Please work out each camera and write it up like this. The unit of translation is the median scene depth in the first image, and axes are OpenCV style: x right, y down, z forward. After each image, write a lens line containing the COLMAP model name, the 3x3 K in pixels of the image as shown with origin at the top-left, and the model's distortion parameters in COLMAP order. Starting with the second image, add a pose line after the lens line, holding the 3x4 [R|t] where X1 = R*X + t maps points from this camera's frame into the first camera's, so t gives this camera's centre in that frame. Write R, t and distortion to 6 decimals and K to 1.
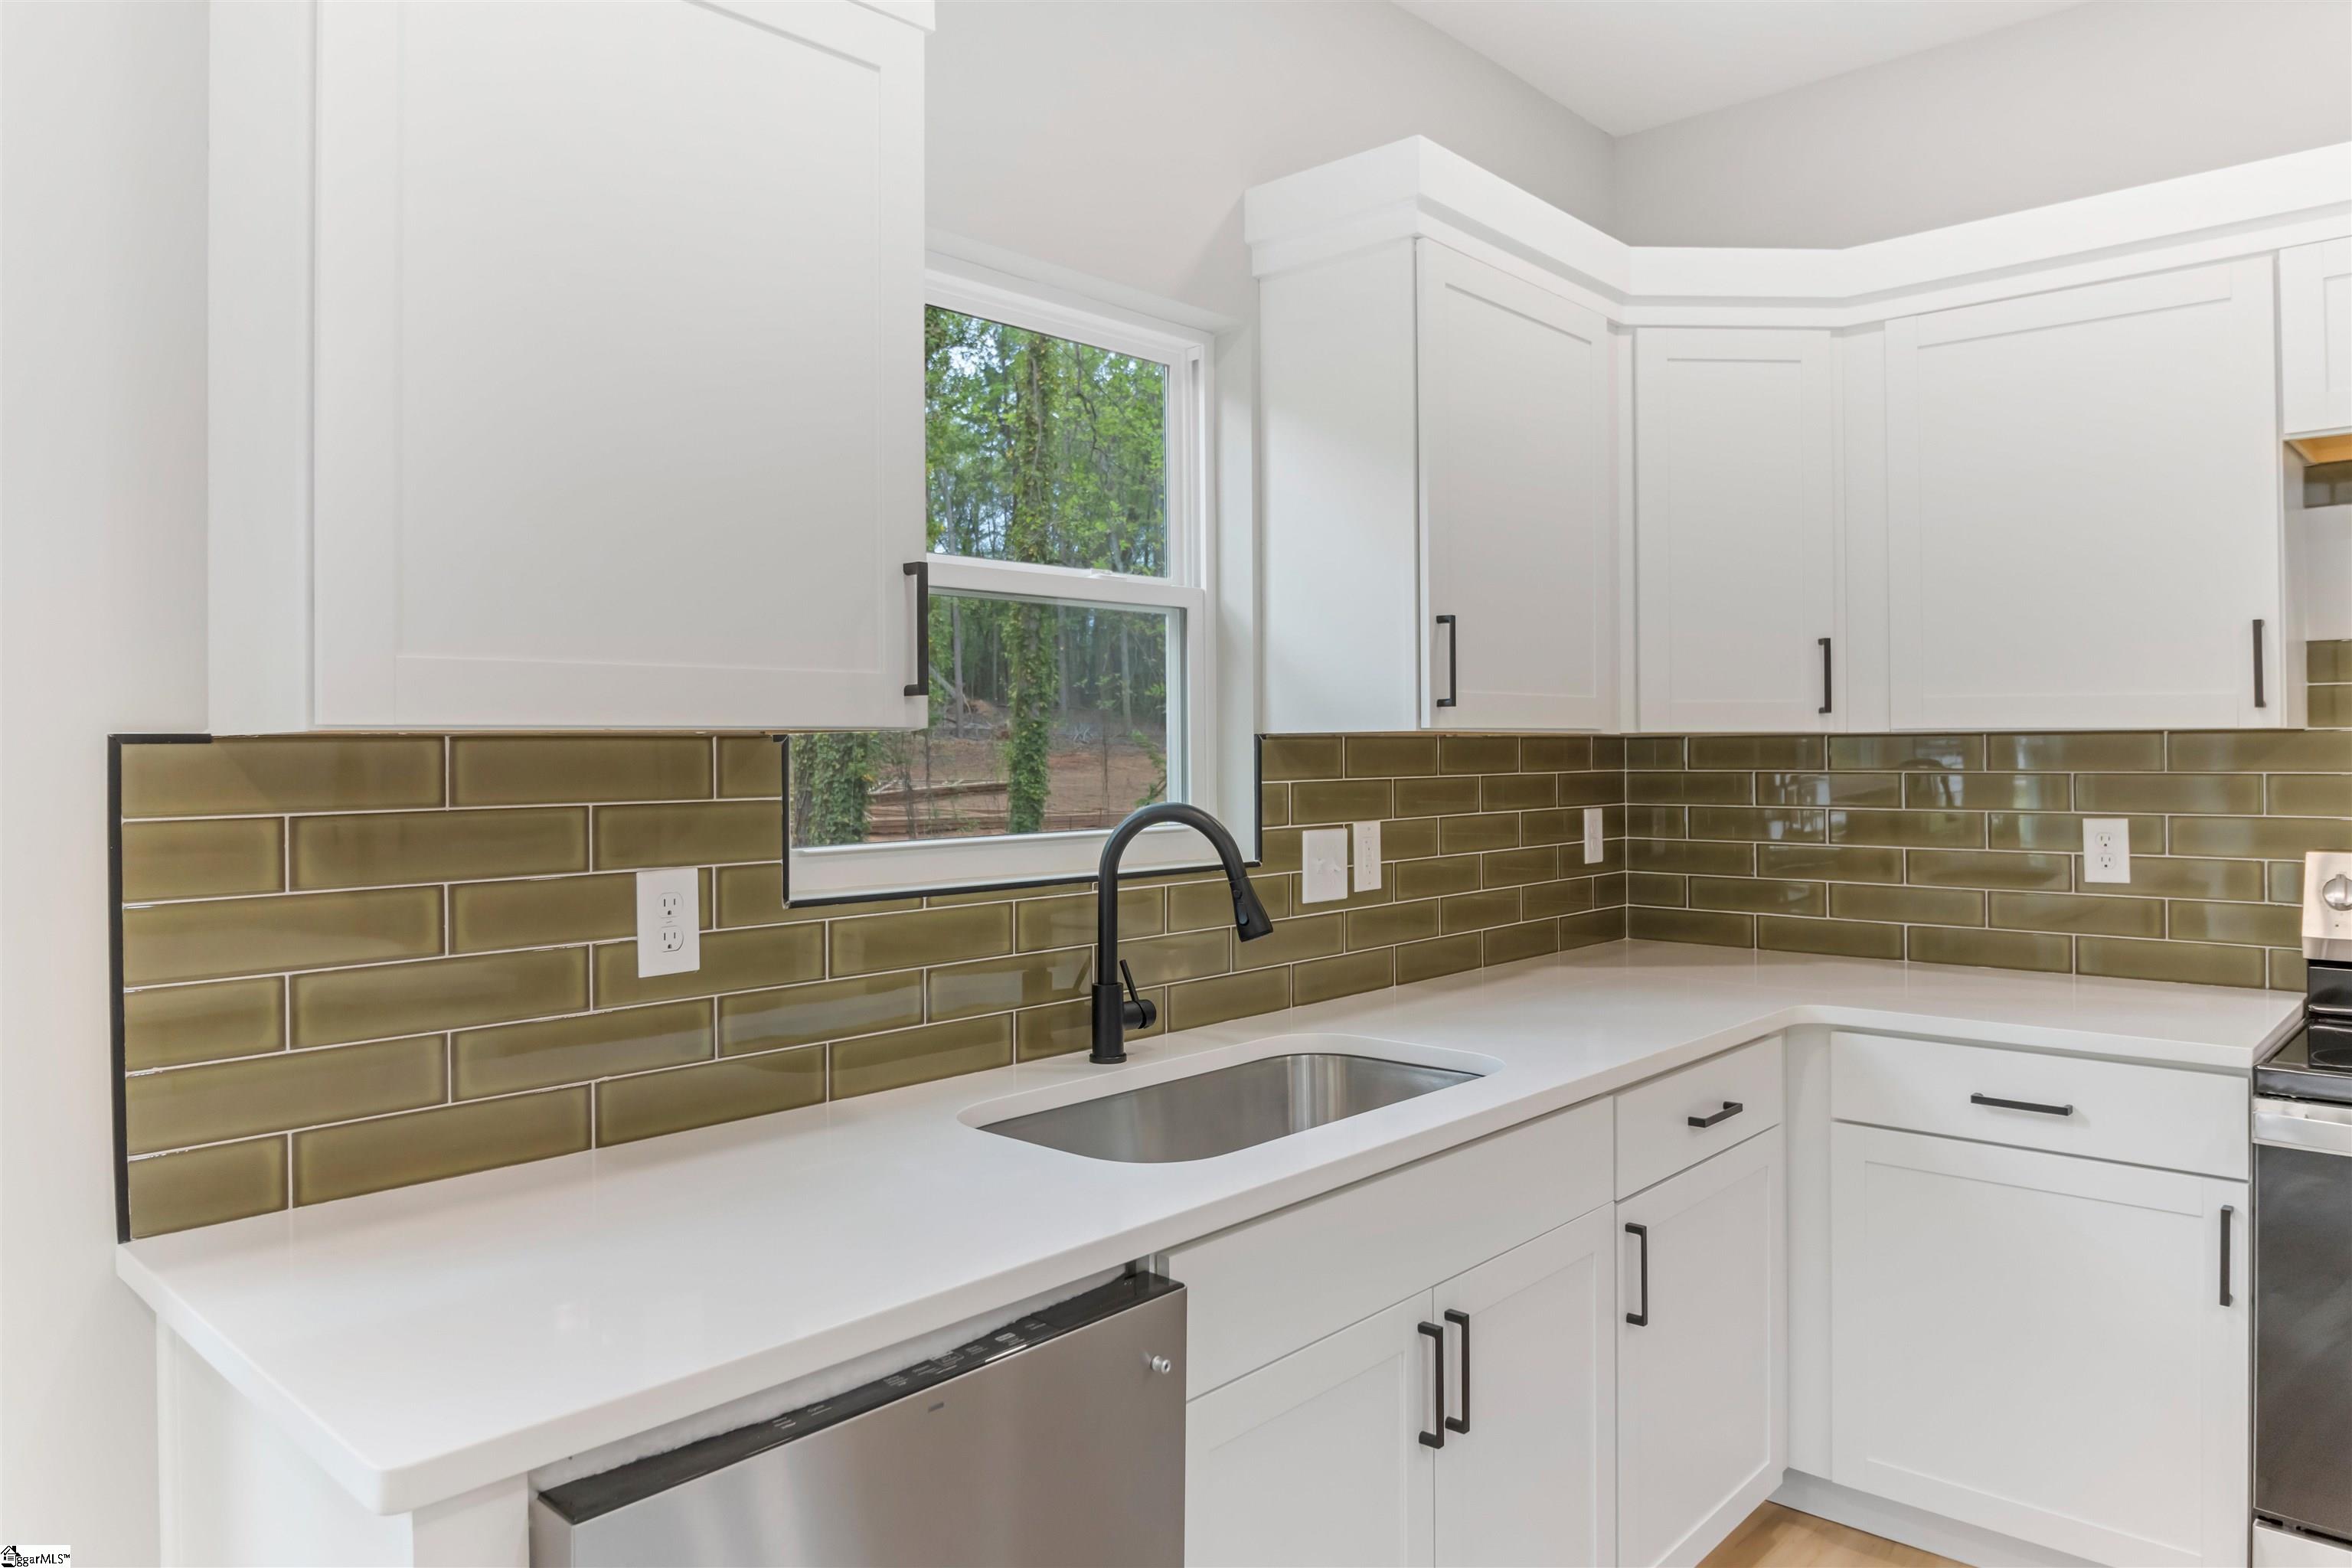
lens RADIAL K [[1573.9, 0, 1191.0], [0, 1573.9, 737.3], [0, 0, 1]] dist [-0.003892, -0.002179]
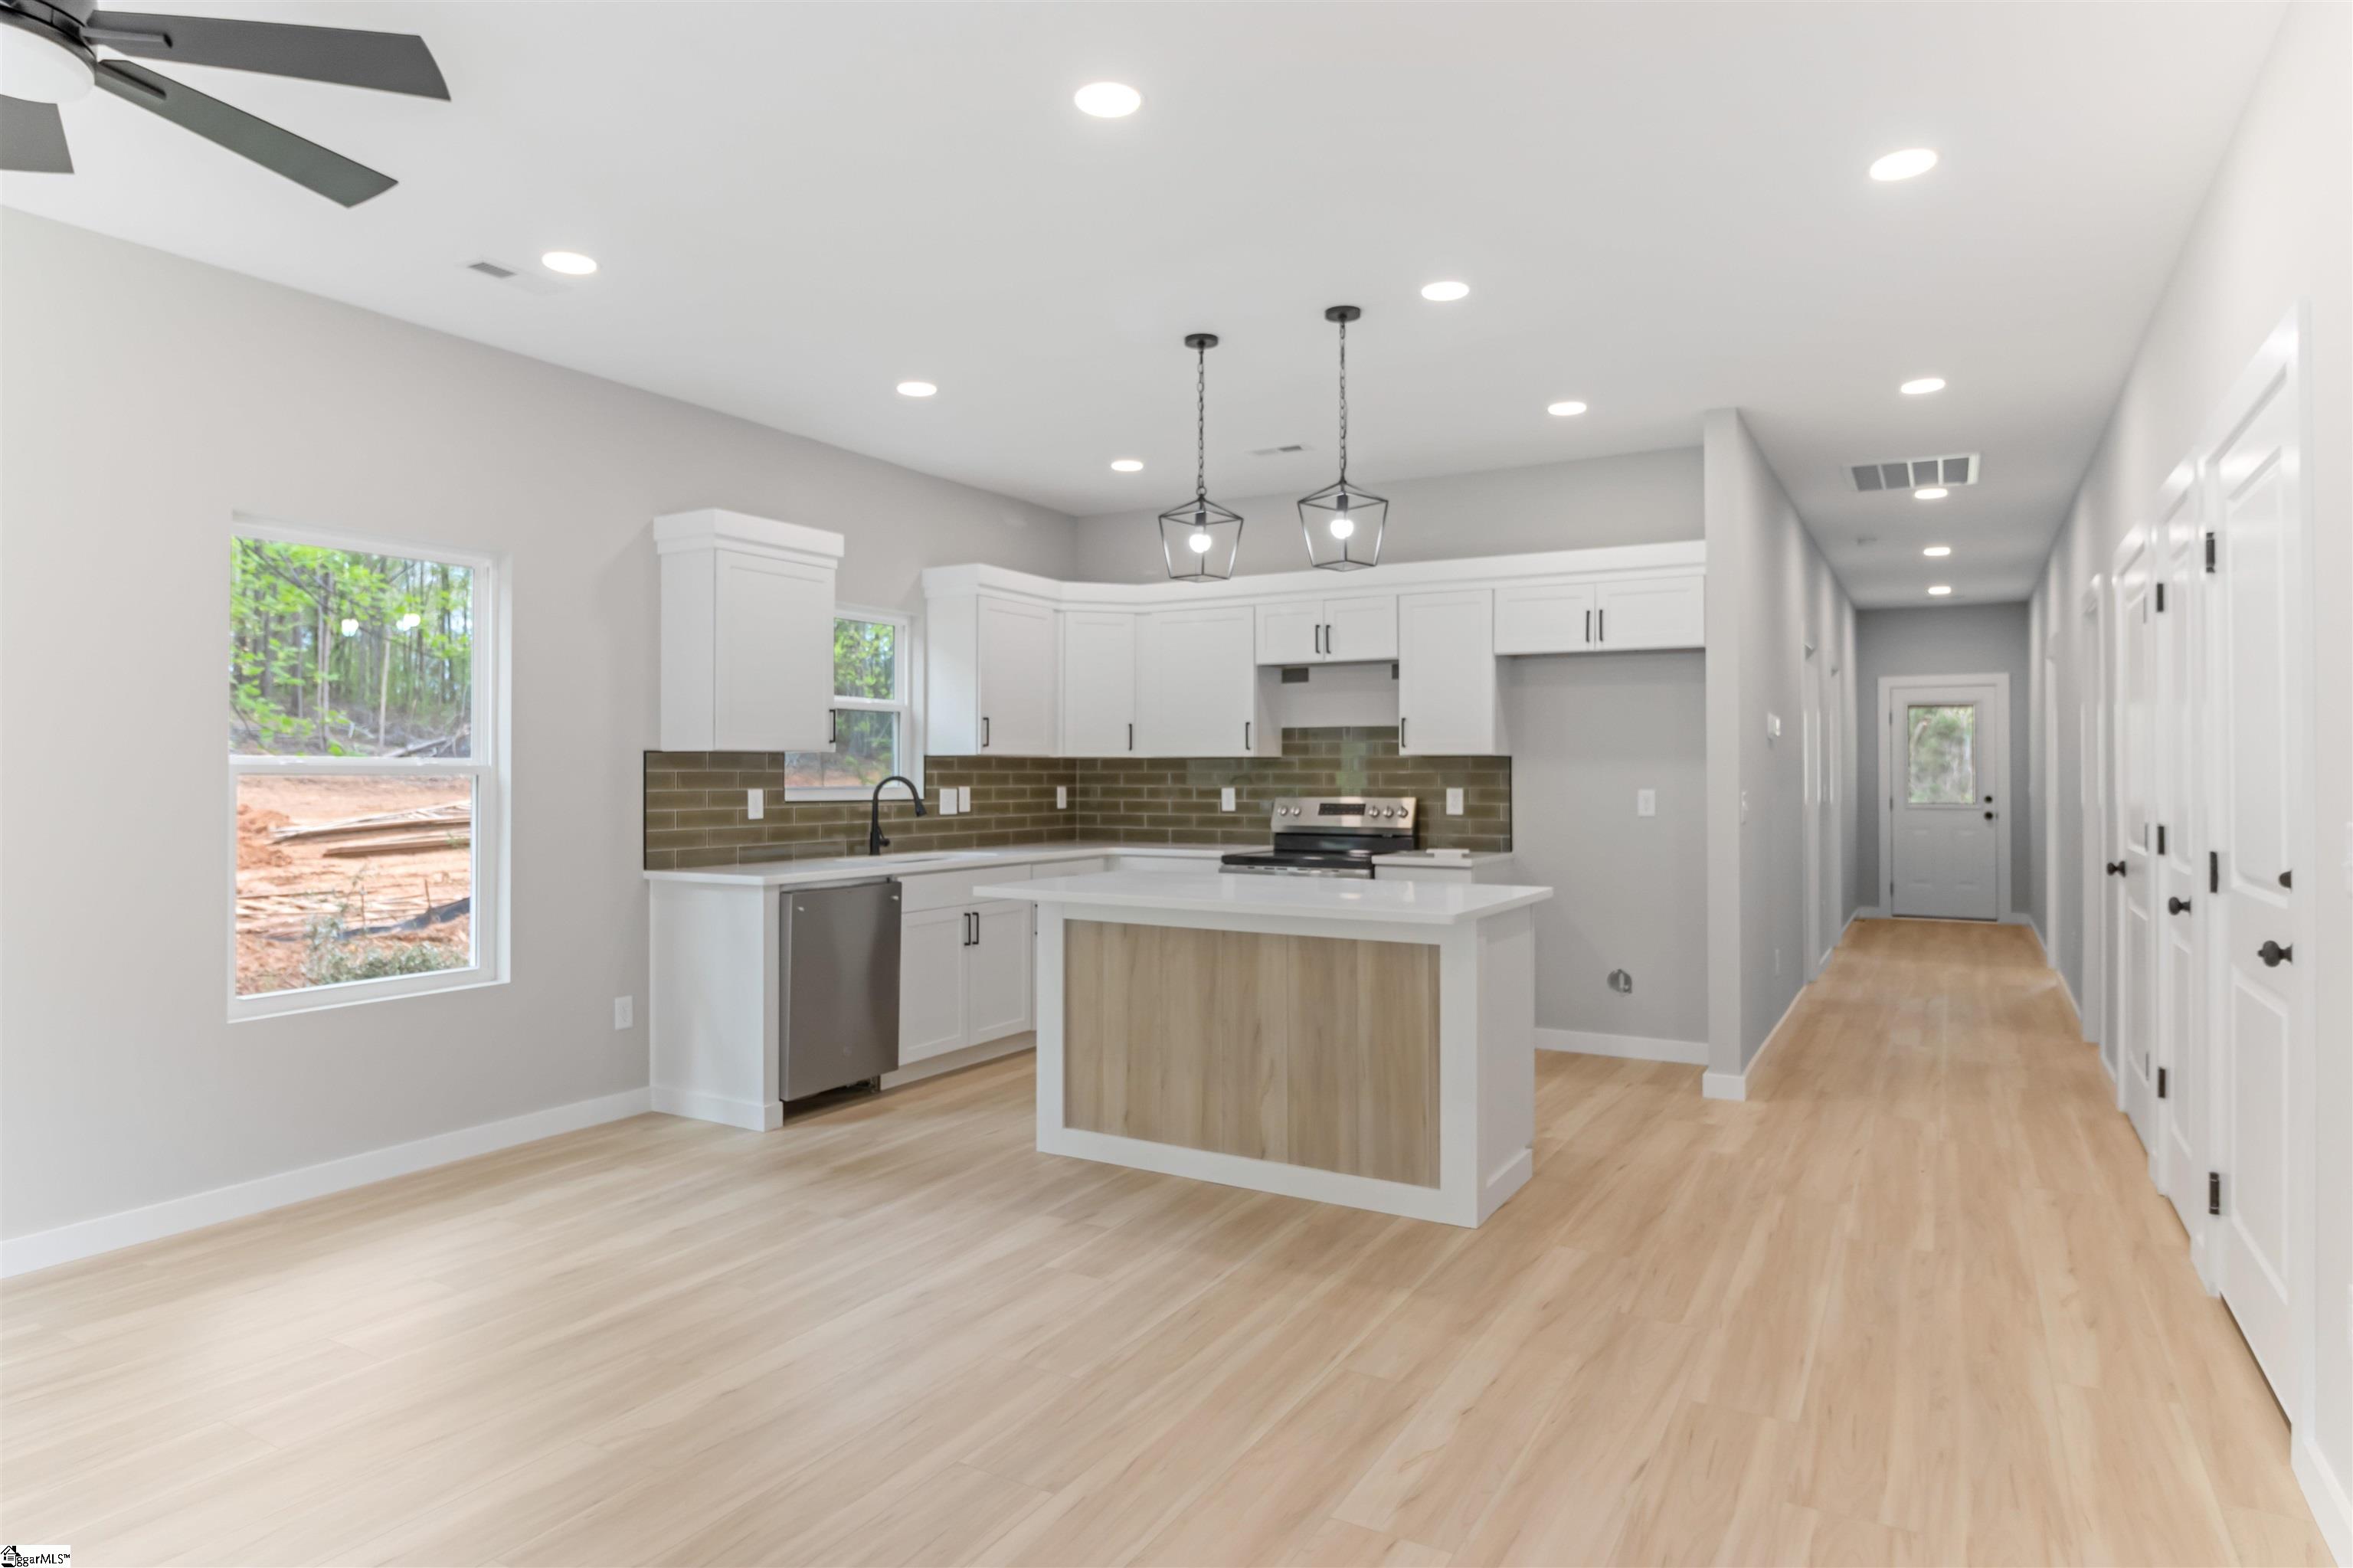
lens RADIAL K [[1363.7, 0, 1176.5], [0, 1363.7, 784.0], [0, 0, 1]] dist [-0.002500, -0.000322]
pose [[0.978873, 0.006751, 0.204360, -0.016405], [-0.009326, 0.999889, 0.011638, 0.017381], [-0.204259, -0.013298, 0.978827, -1.524794]]
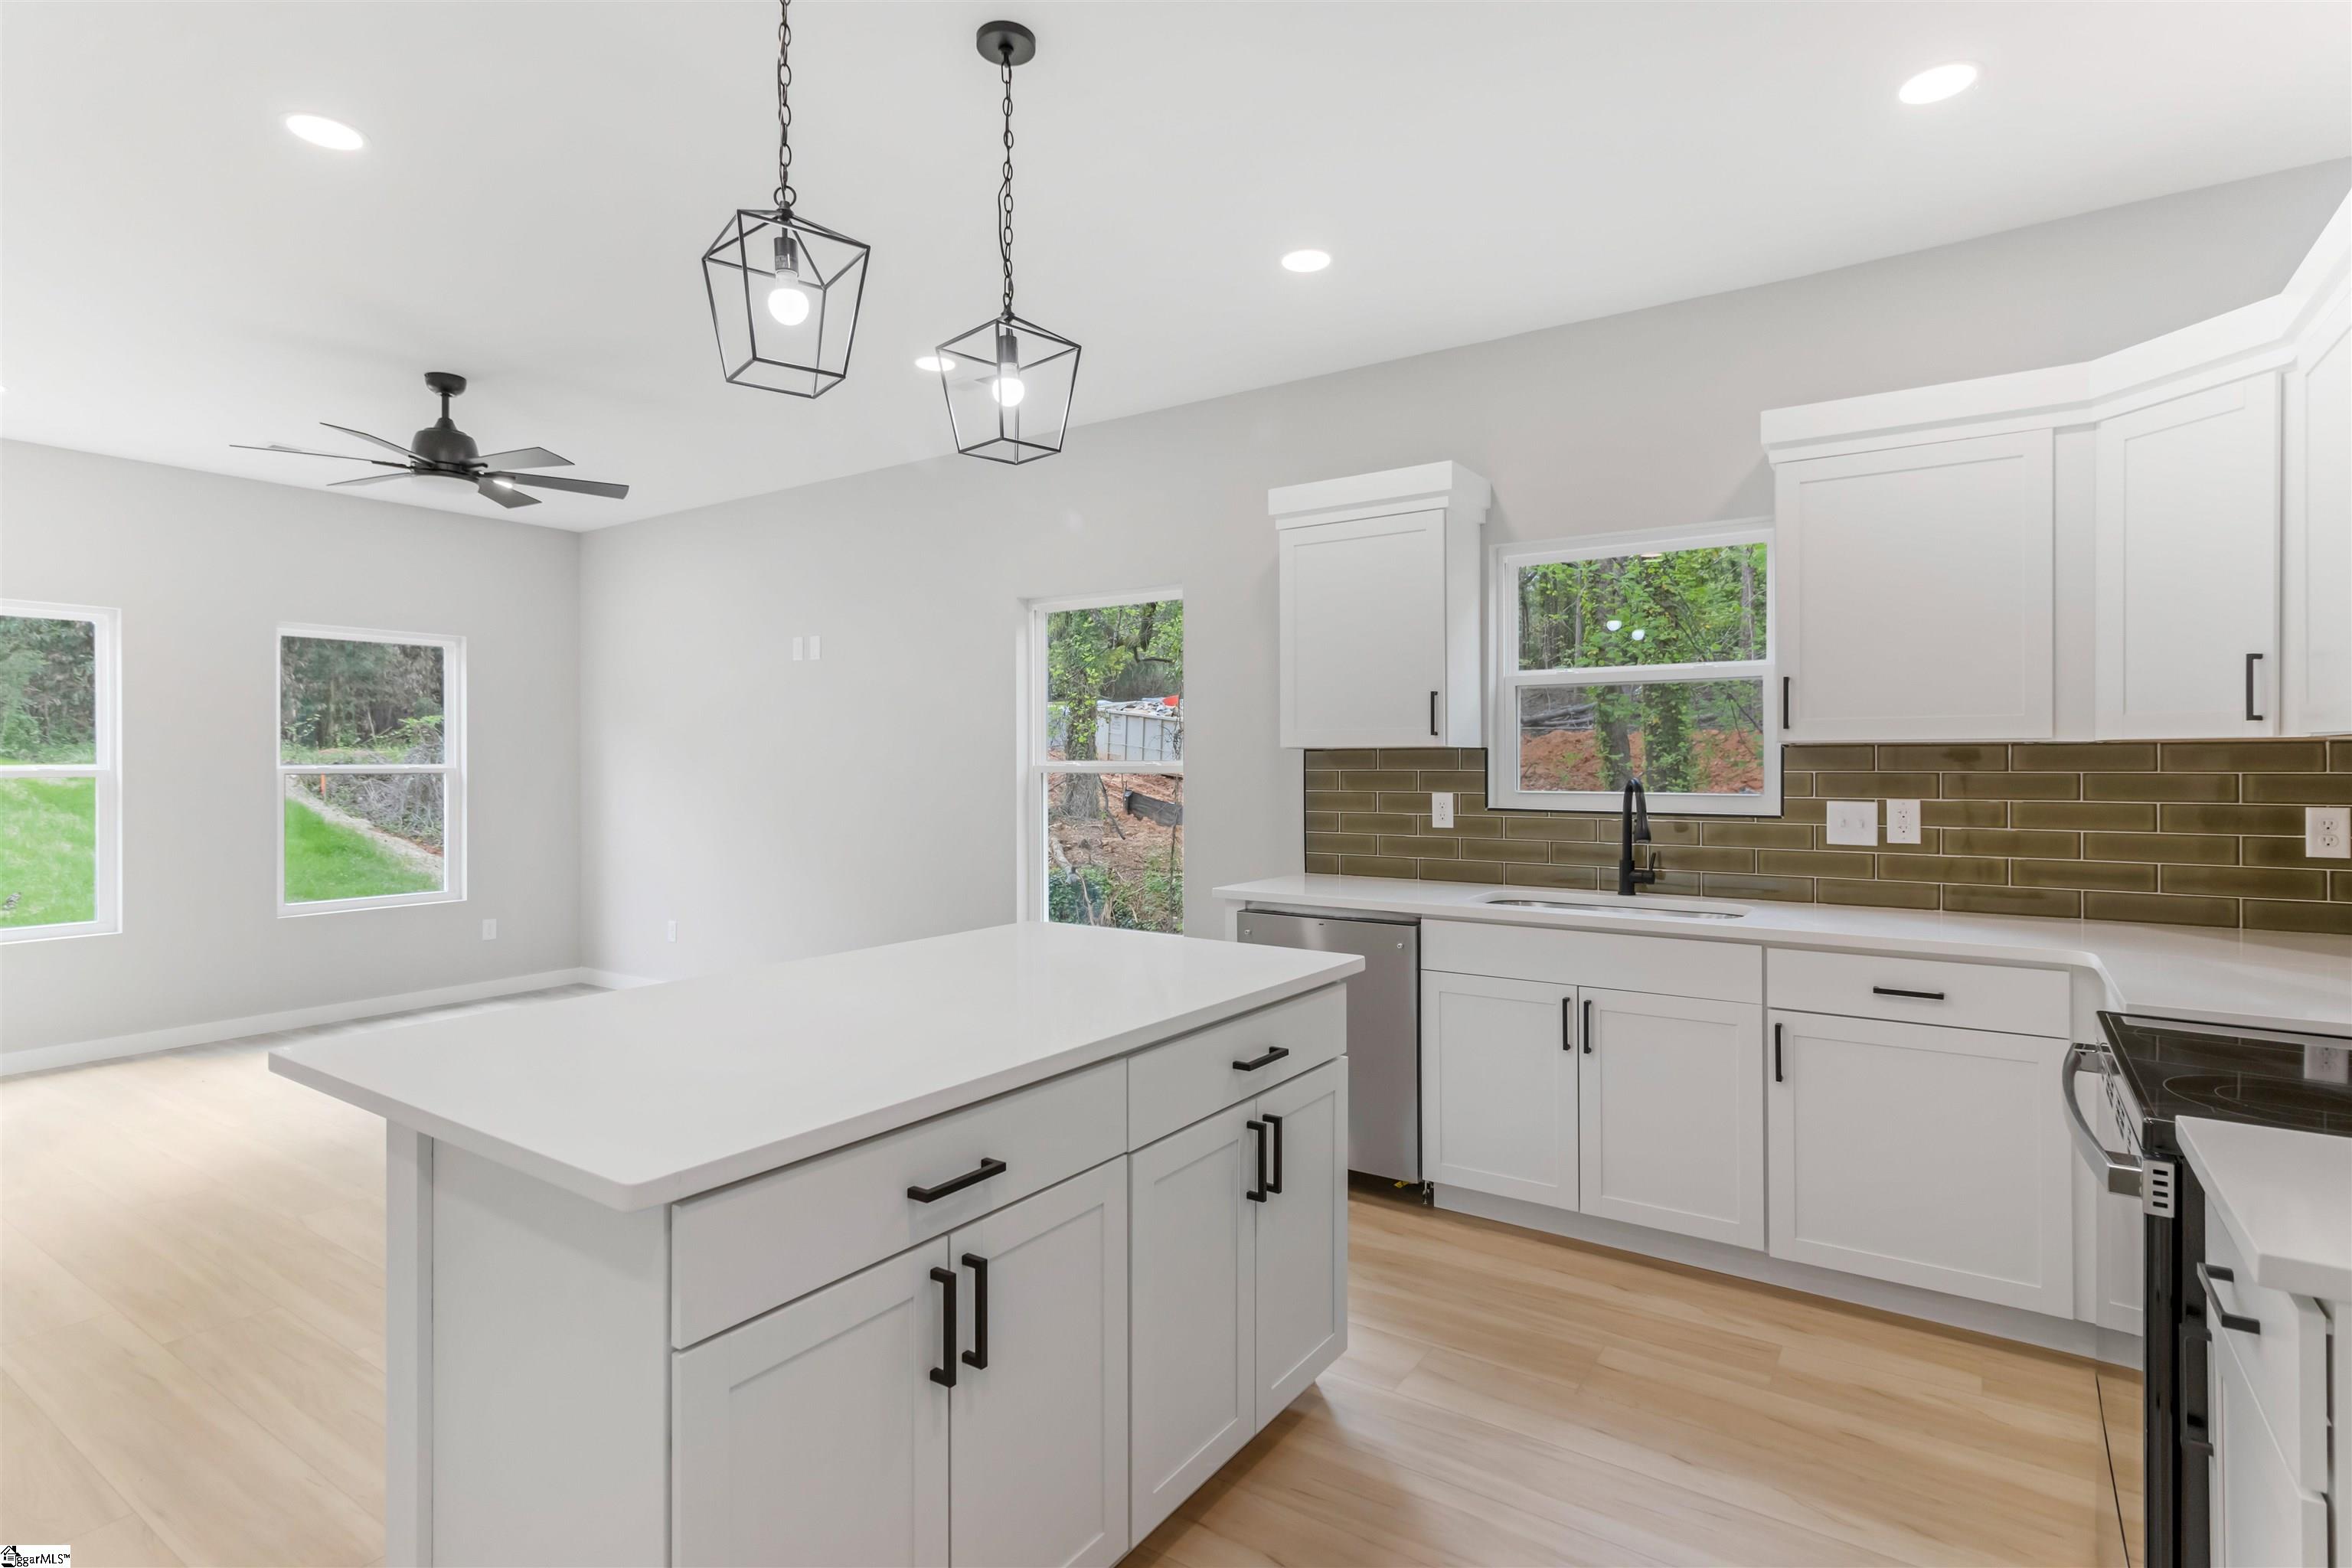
lens RADIAL K [[1165.1, 0, 1176.2], [0, 1165.1, 768.6], [0, 0, 1]] dist [0.001888, 0.000238]
pose [[0.122101, 0.018172, -0.992351, 1.224552], [0.011127, 0.999744, 0.019677, -0.008051], [0.992455, -0.013444, 0.121867, 0.151306]]
